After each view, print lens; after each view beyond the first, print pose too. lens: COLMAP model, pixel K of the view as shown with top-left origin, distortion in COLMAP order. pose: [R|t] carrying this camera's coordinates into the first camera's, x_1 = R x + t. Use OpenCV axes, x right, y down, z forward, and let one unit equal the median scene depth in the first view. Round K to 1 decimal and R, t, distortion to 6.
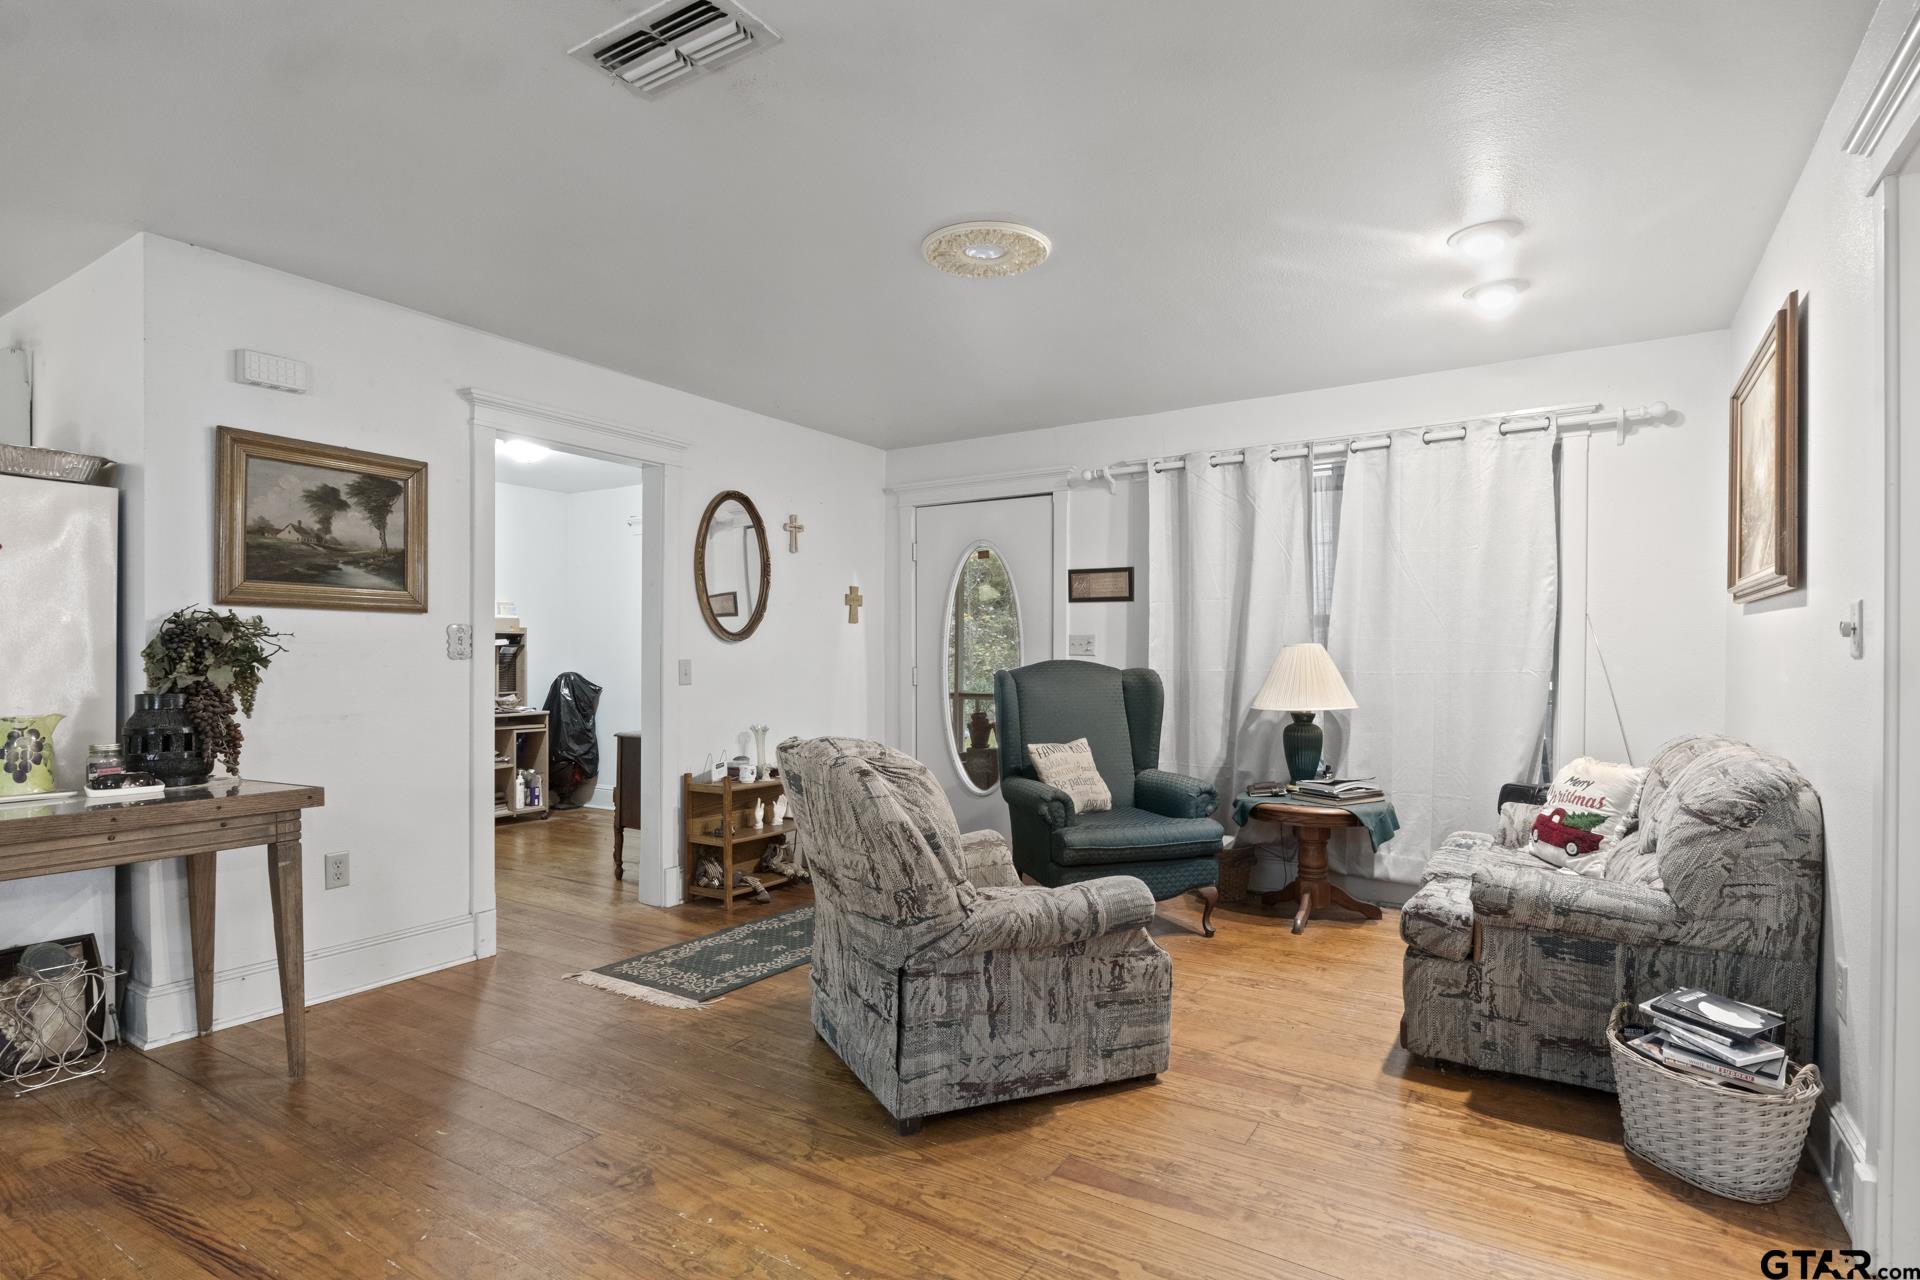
lens RADIAL K [[965.4, 0, 956.2], [0, 965.4, 652.1], [0, 0, 1]] dist [-0.000695, -0.005460]
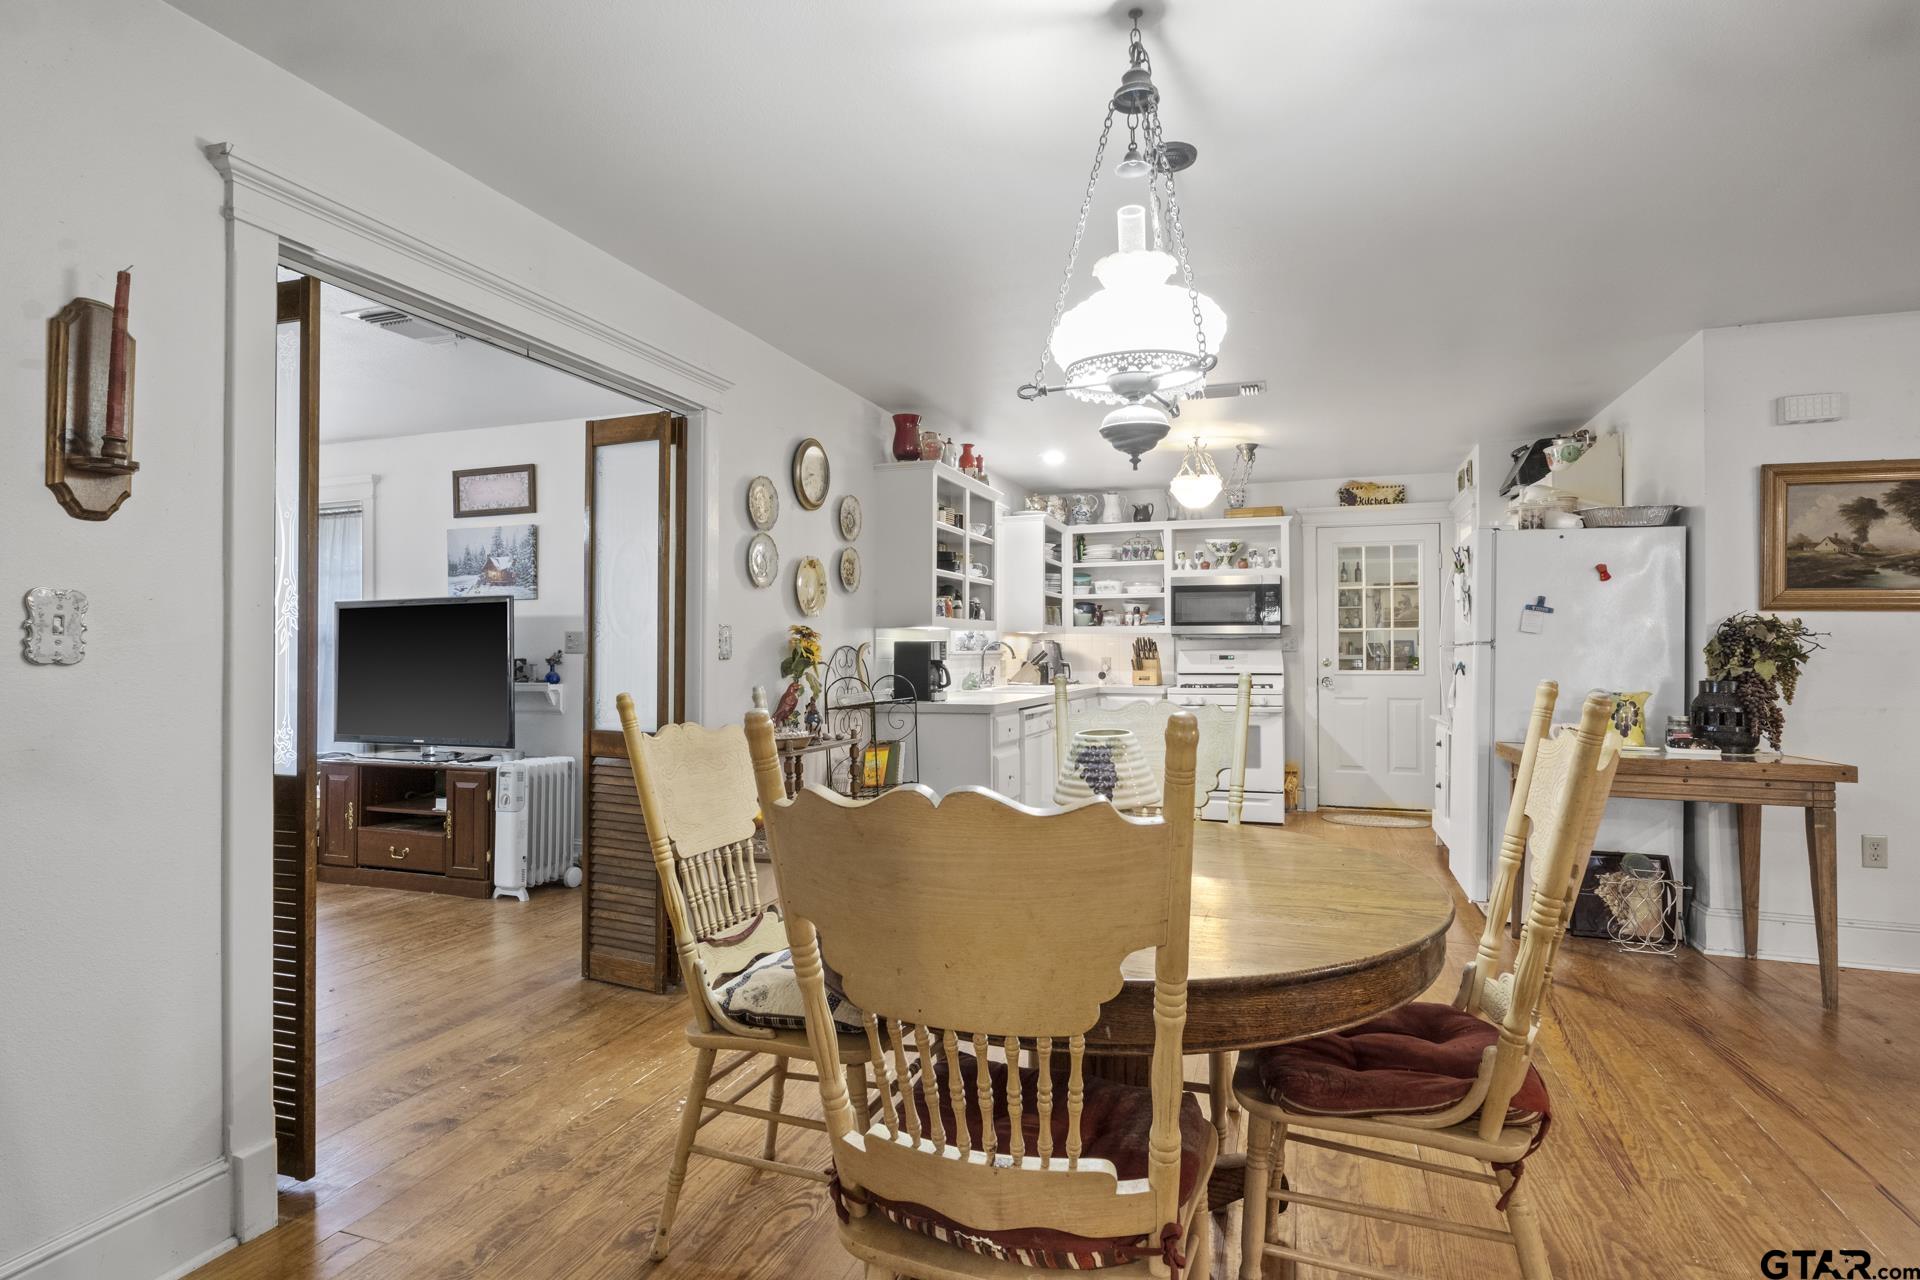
lens RADIAL K [[965.4, 0, 976.5], [0, 965.4, 640.9], [0, 0, 1]] dist [-0.000695, -0.005460]
pose [[0.232266, -0.007328, -0.972625, 0.205041], [-0.007079, 0.999932, -0.009225, 0.008577], [0.972627, 0.009028, 0.232198, -0.274495]]
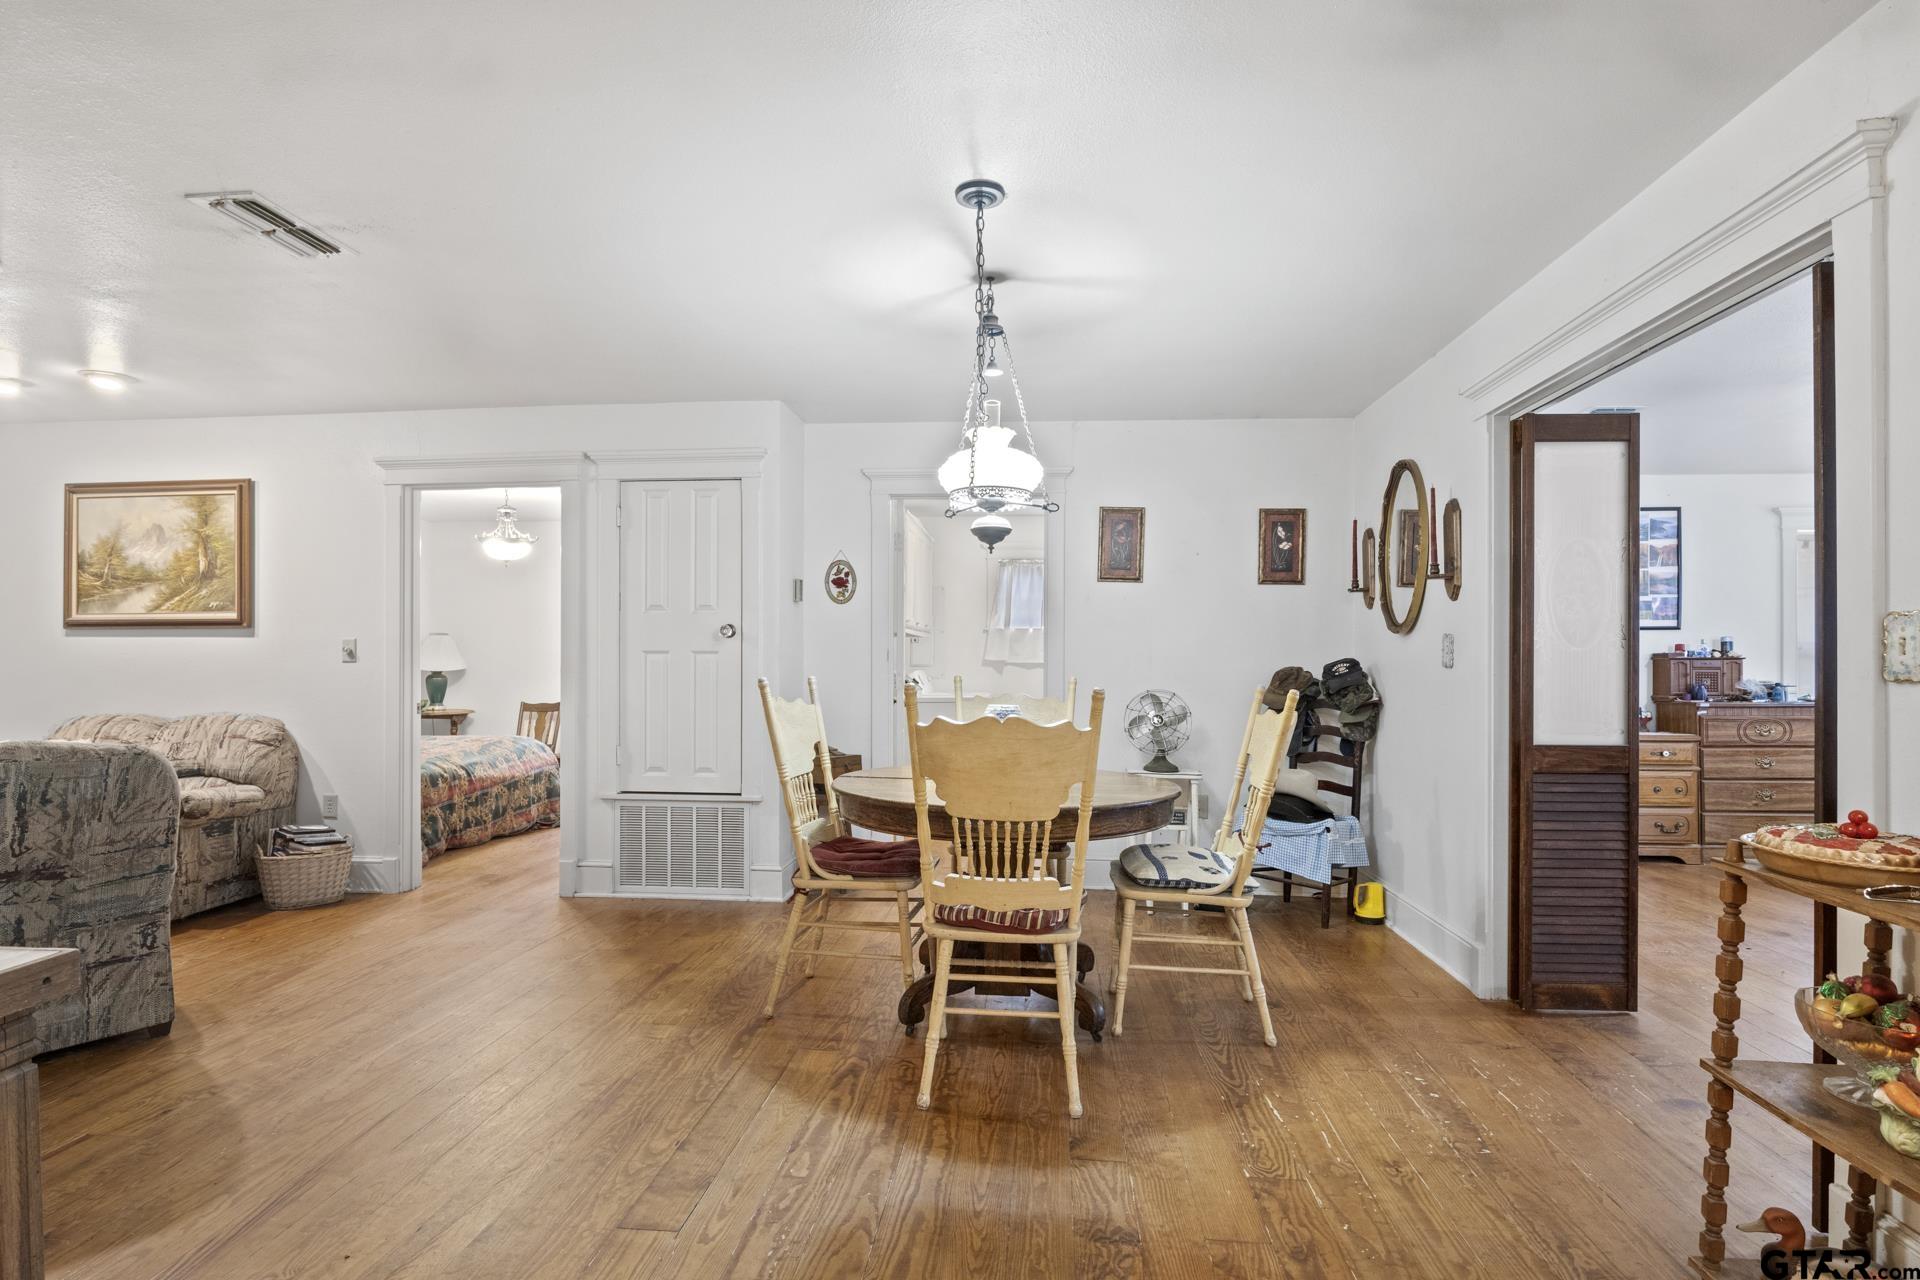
lens RADIAL K [[965.4, 0, 960.8], [0, 965.4, 658.6], [0, 0, 1]] dist [-0.000695, -0.005460]
pose [[-0.447981, 0.001861, 0.894041, -1.379344], [0.005034, 0.999987, 0.000440, 0.003232], [-0.894029, 0.004697, -0.447985, 0.514882]]
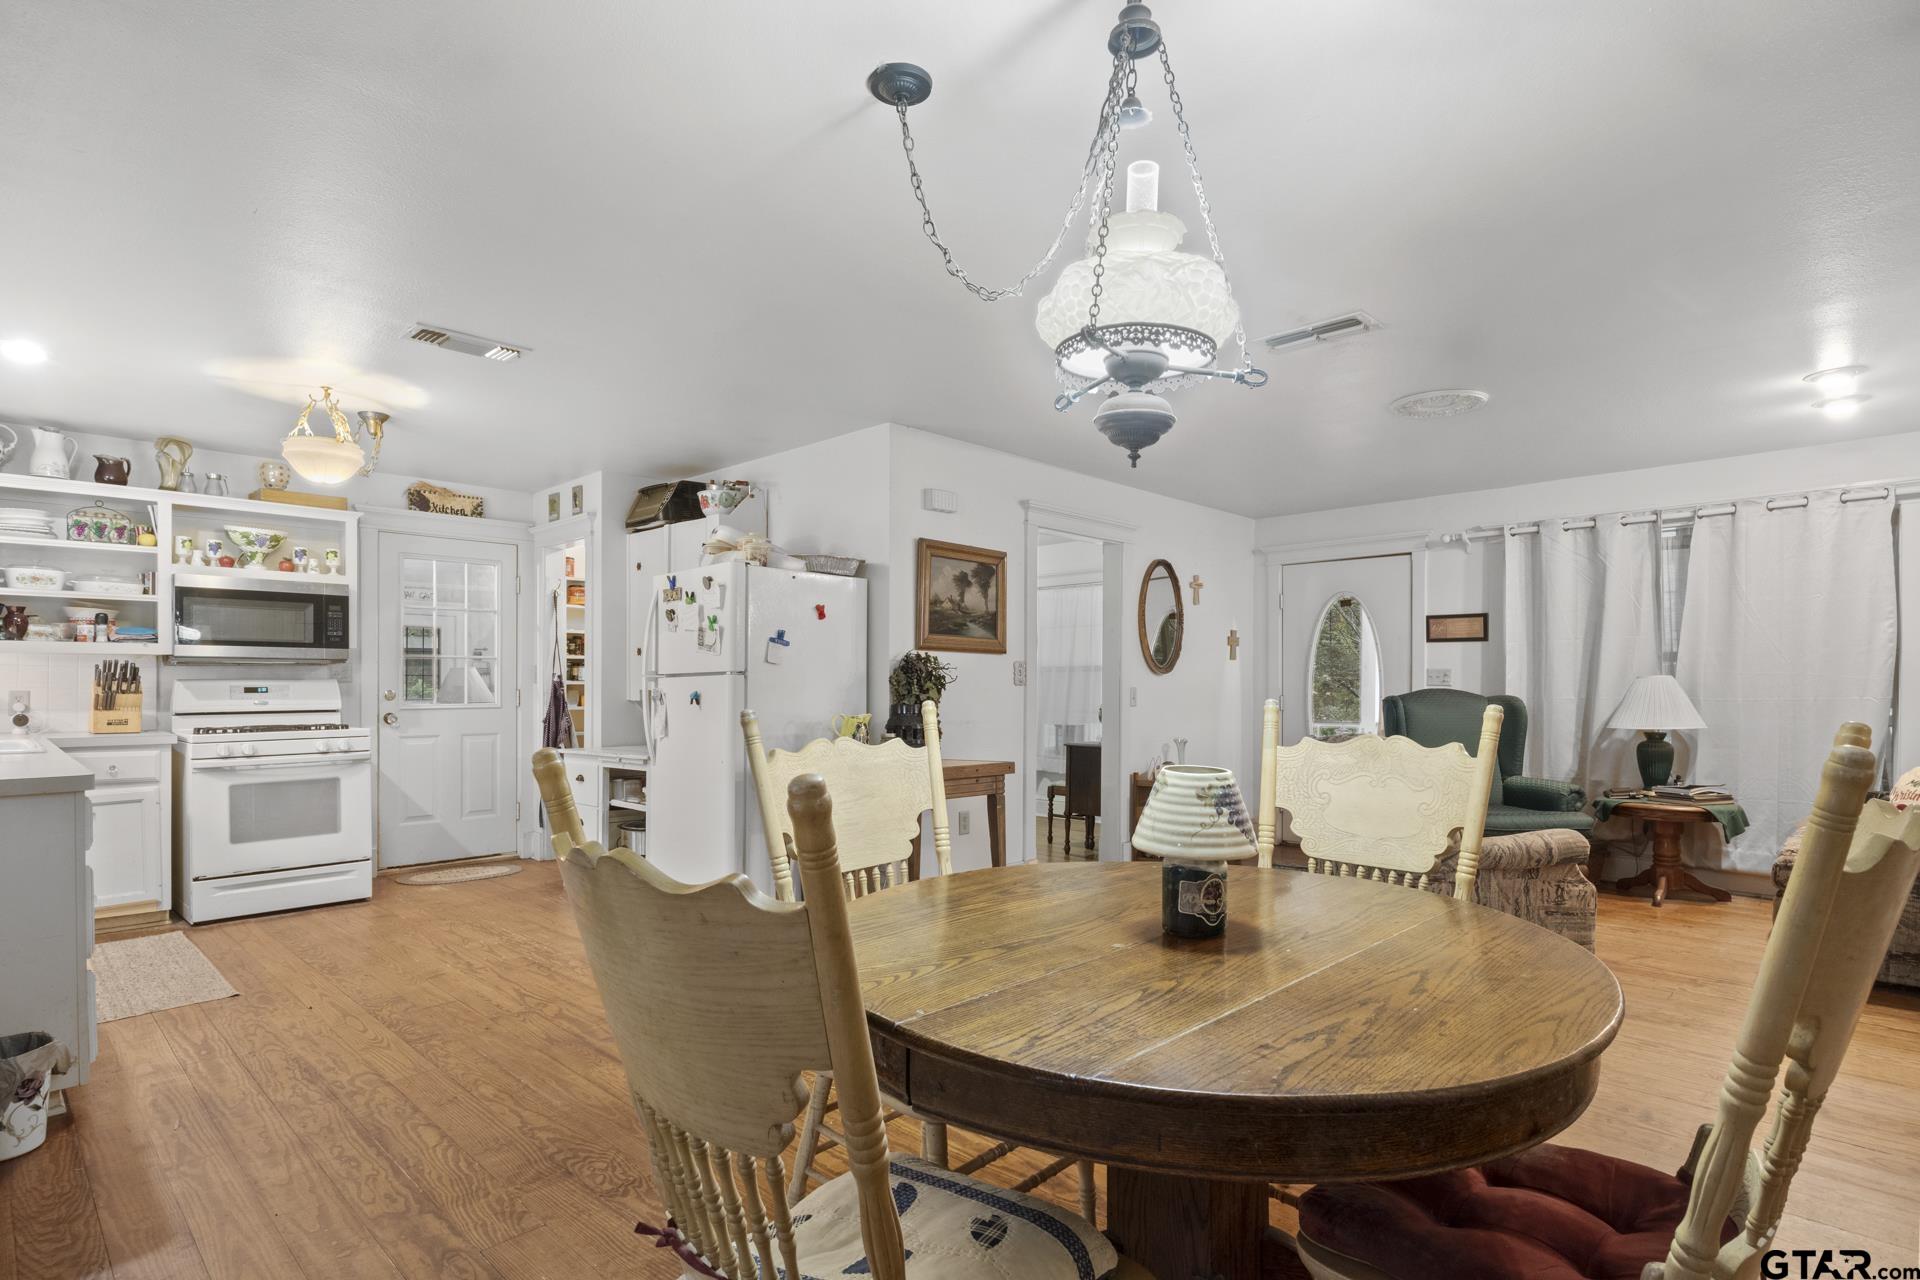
lens RADIAL K [[965.4, 0, 963.4], [0, 965.4, 678.1], [0, 0, 1]] dist [-0.000695, -0.005460]
pose [[0.978621, 0.000996, -0.205671, -0.388772], [-0.003351, 0.999933, -0.011106, 0.017330], [0.205646, 0.011558, 0.978558, -0.591801]]
